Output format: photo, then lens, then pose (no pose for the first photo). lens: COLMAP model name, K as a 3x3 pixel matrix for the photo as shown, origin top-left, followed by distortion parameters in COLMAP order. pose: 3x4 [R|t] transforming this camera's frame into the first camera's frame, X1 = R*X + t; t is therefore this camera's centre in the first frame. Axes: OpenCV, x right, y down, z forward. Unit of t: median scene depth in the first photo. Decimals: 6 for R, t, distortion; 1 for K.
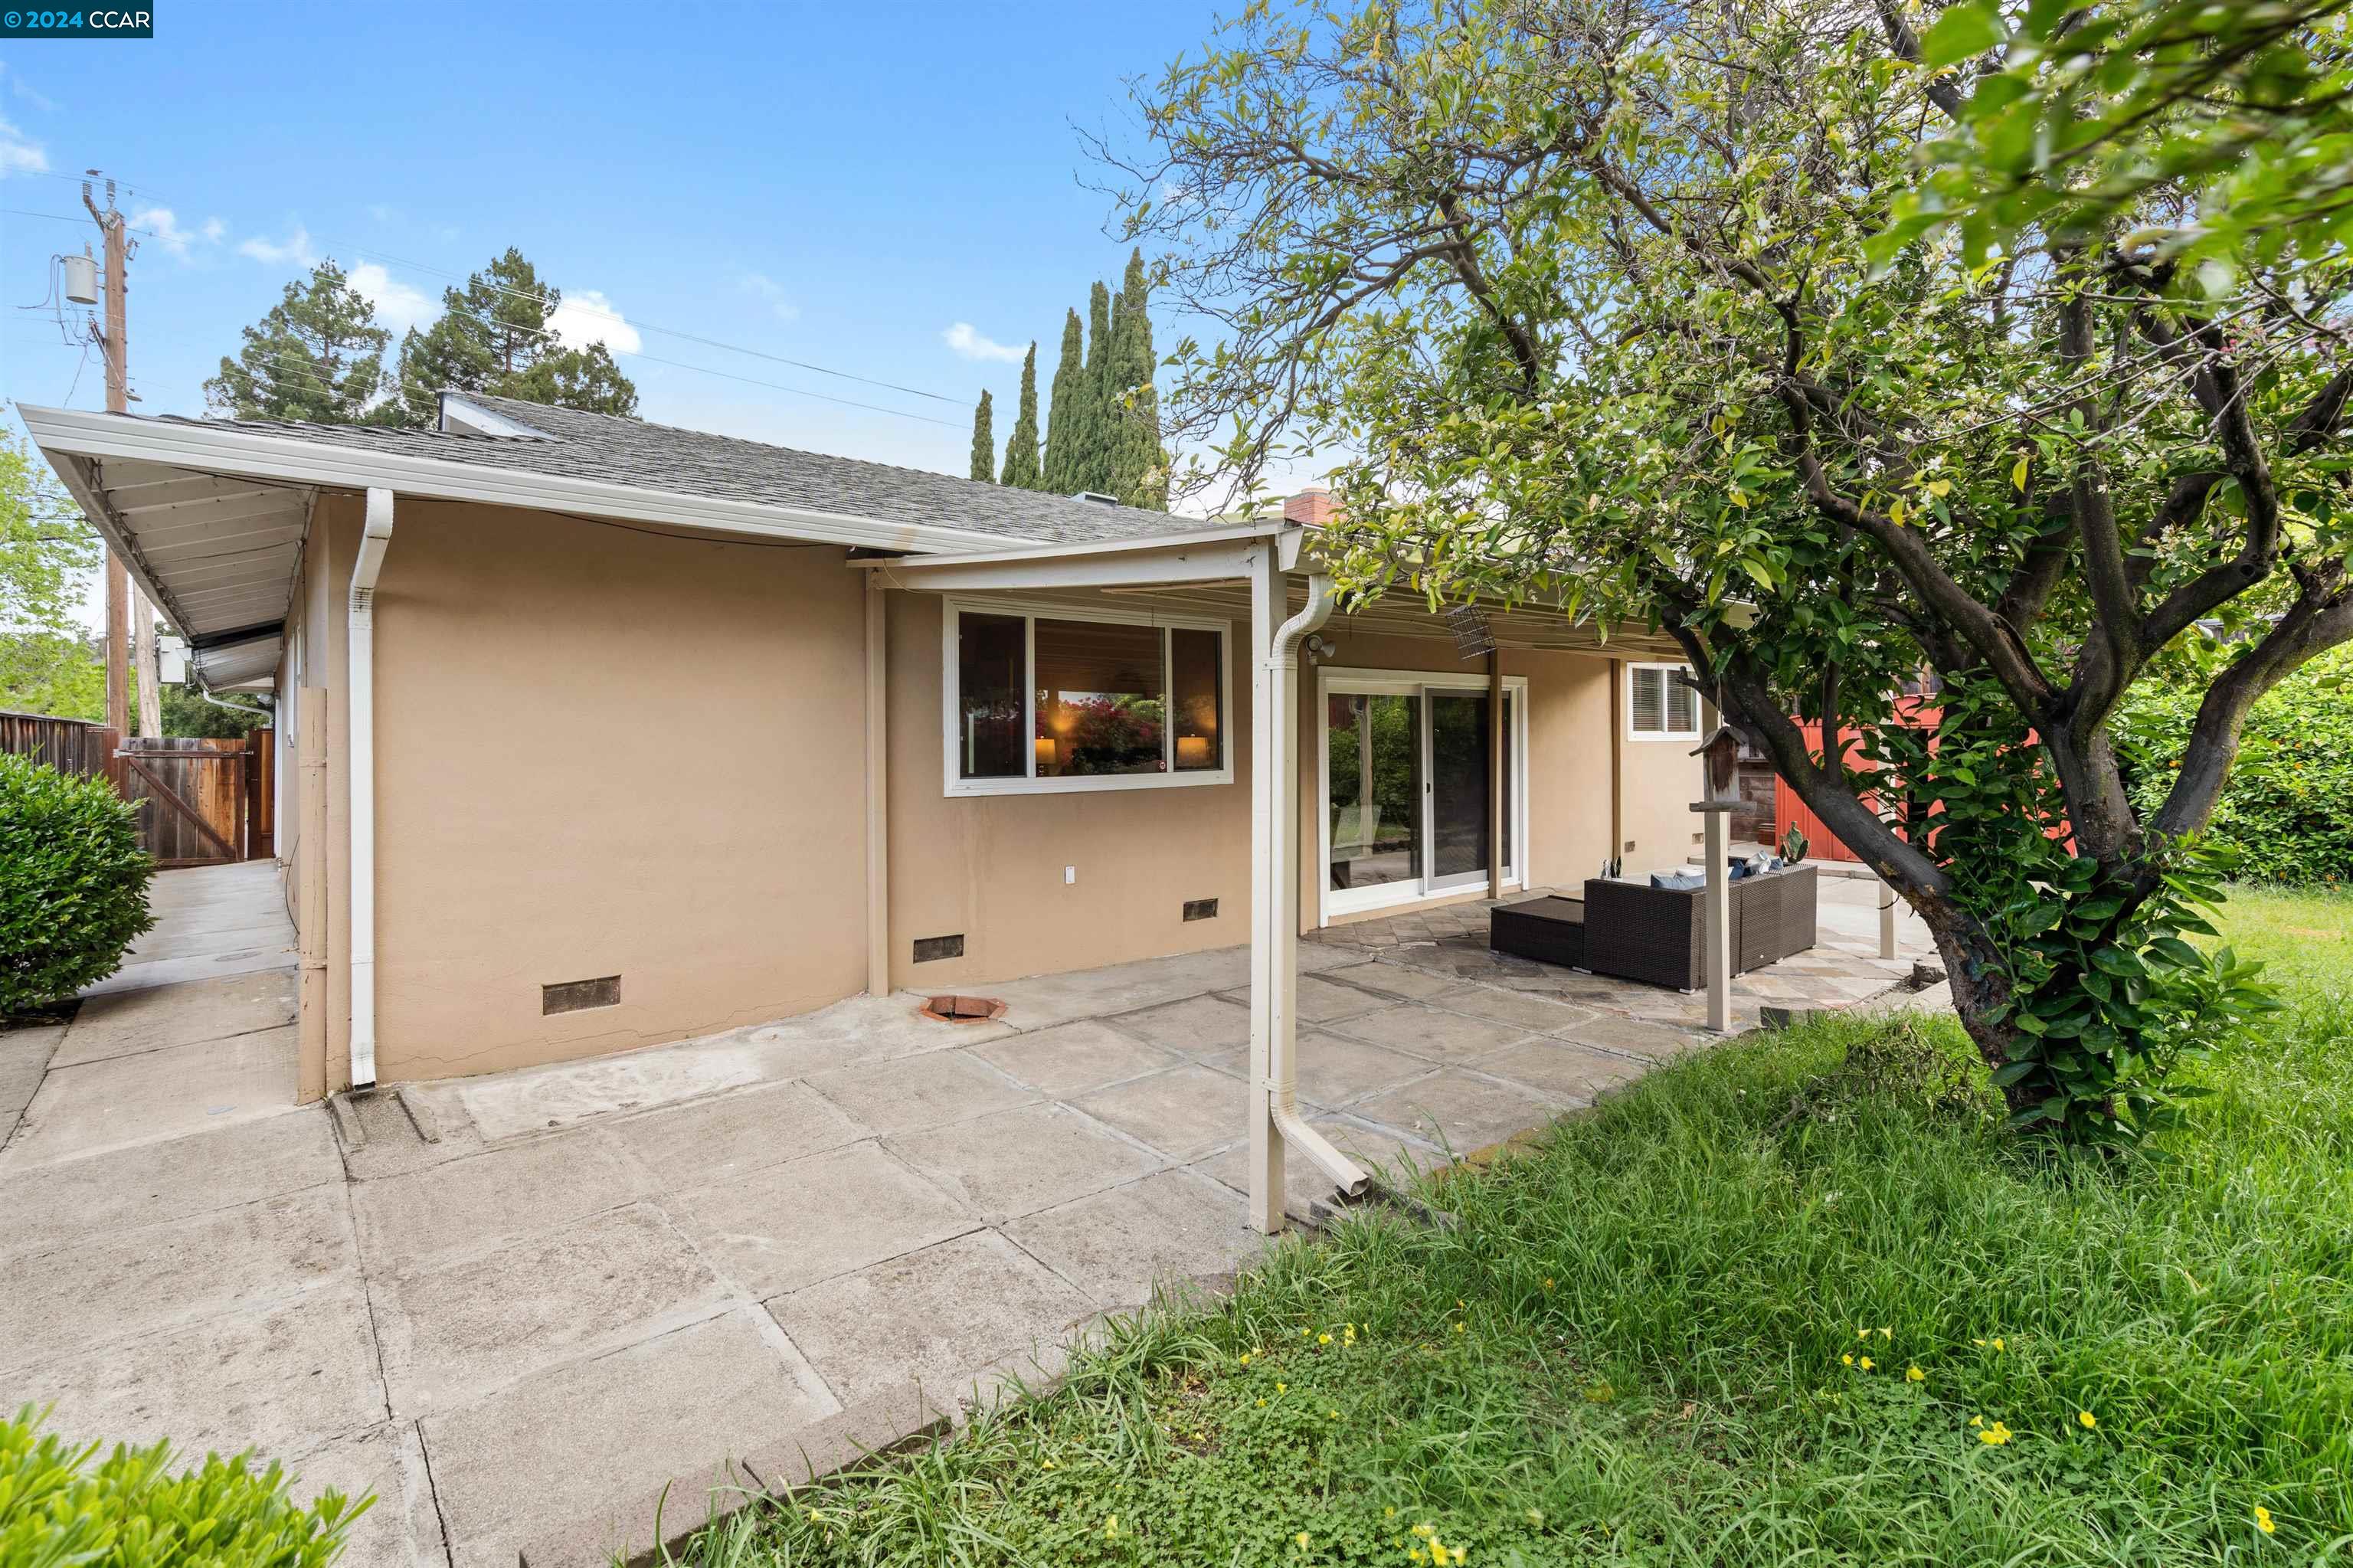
lens RADIAL K [[1085.5, 0, 1169.3], [0, 1085.5, 735.5], [0, 0, 1]] dist [0.000998, 0.000107]
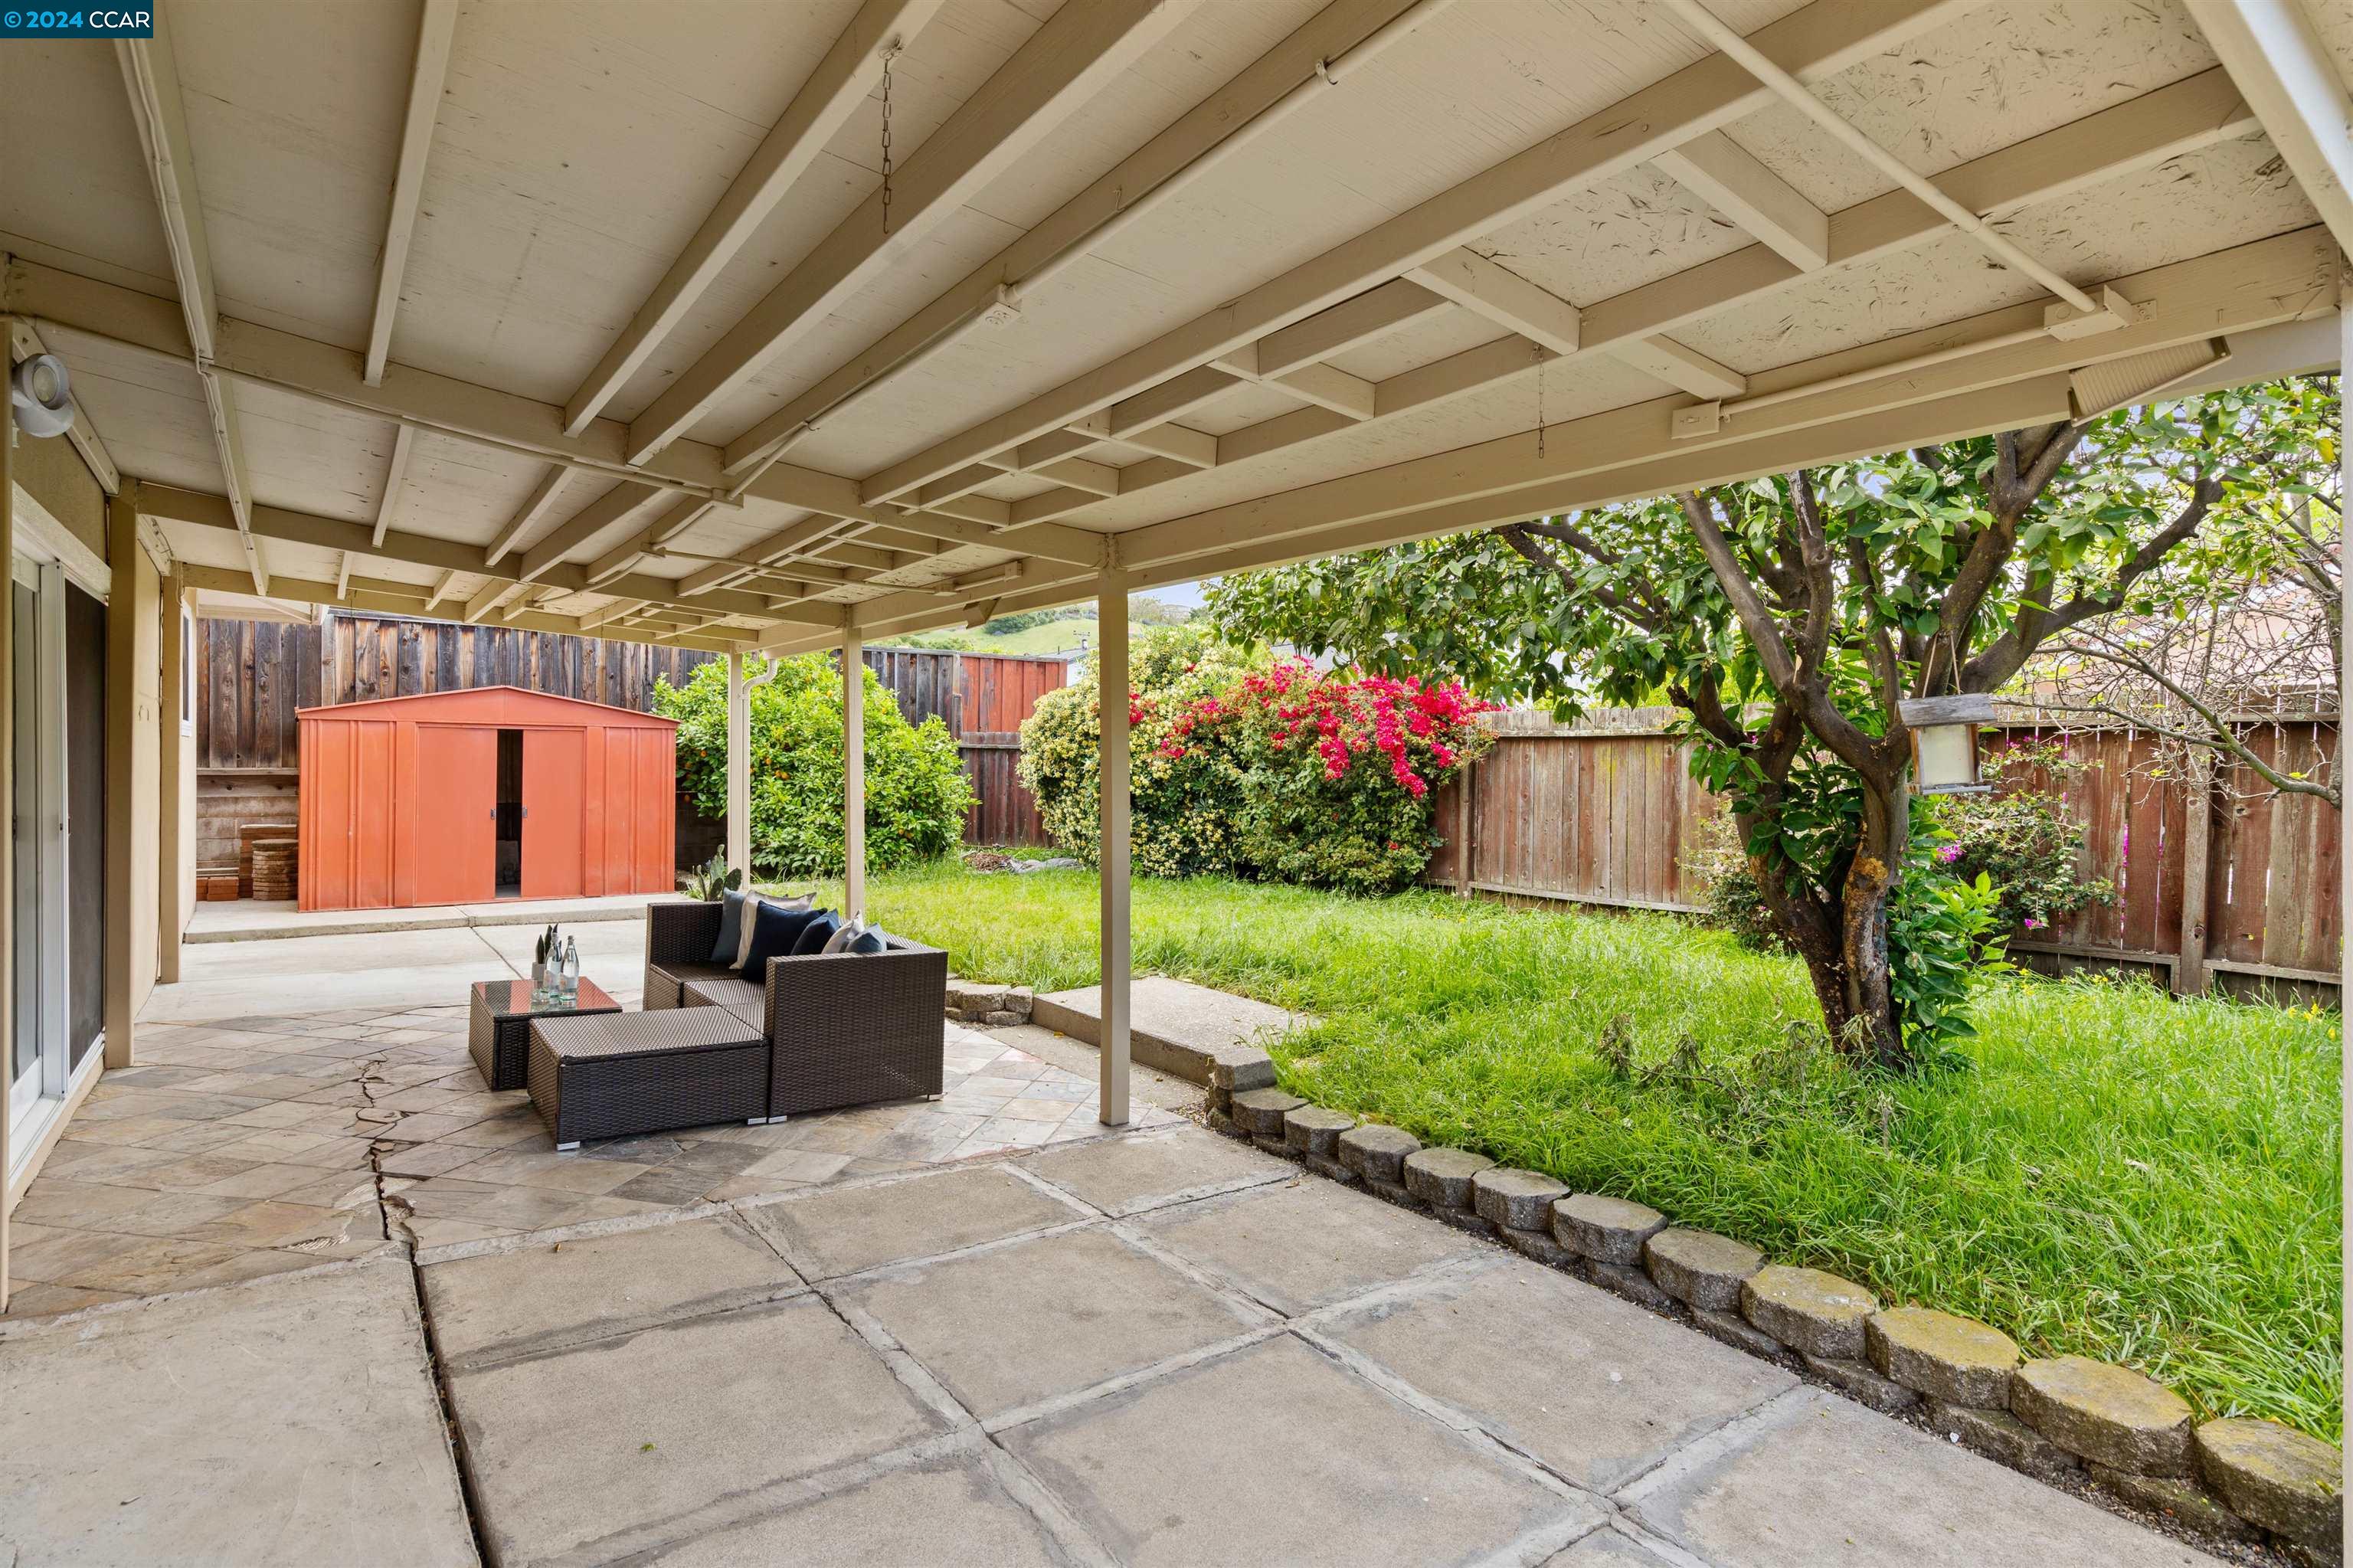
lens RADIAL K [[1172.7, 0, 1165.4], [0, 1172.7, 778.8], [0, 0, 1]] dist [-0.001040, 0.000586]
pose [[0.069345, -0.004640, 0.997582, -0.249295], [-0.013343, 0.999895, 0.005579, 0.034184], [-0.997504, -0.013698, 0.069275, 0.845389]]
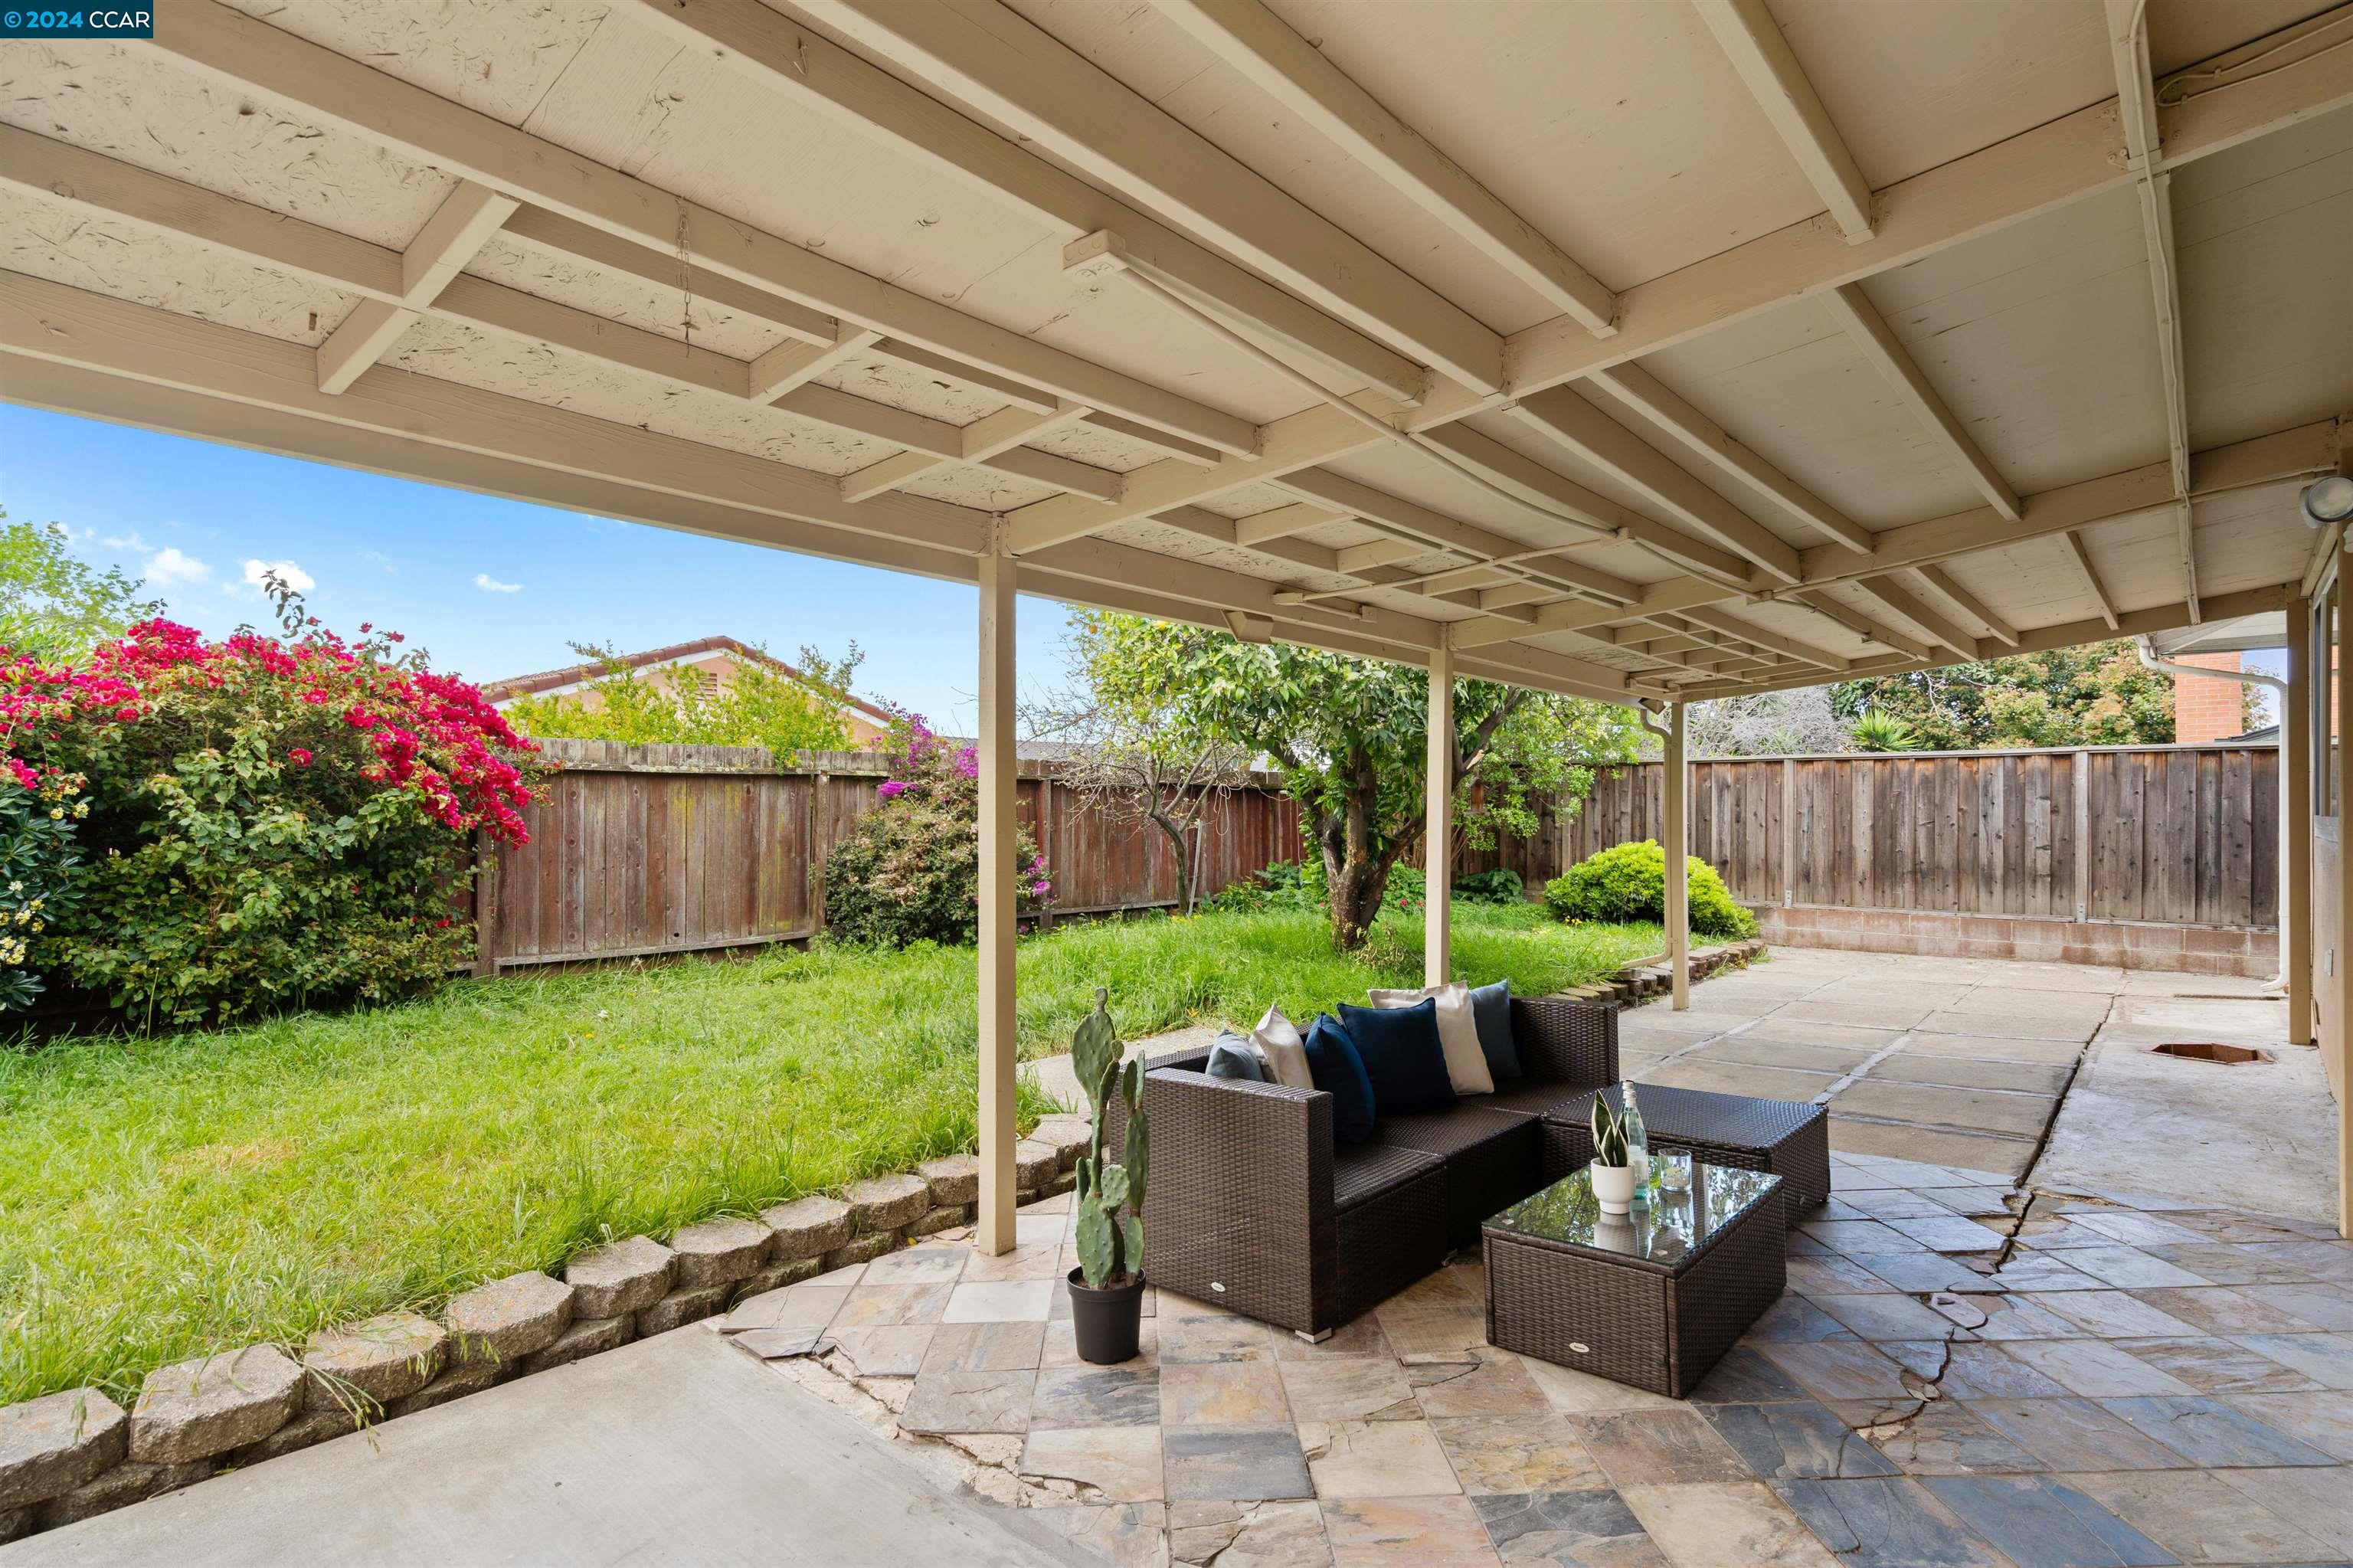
lens RADIAL K [[1169.5, 0, 1170.7], [0, 1169.5, 806.4], [0, 0, 1]] dist [-0.000112, 0.000454]
pose [[-0.991747, 0.006636, -0.128039, 0.773672], [0.007169, 0.999967, -0.003700, 0.030035], [0.128011, -0.004587, -0.991762, 1.778872]]
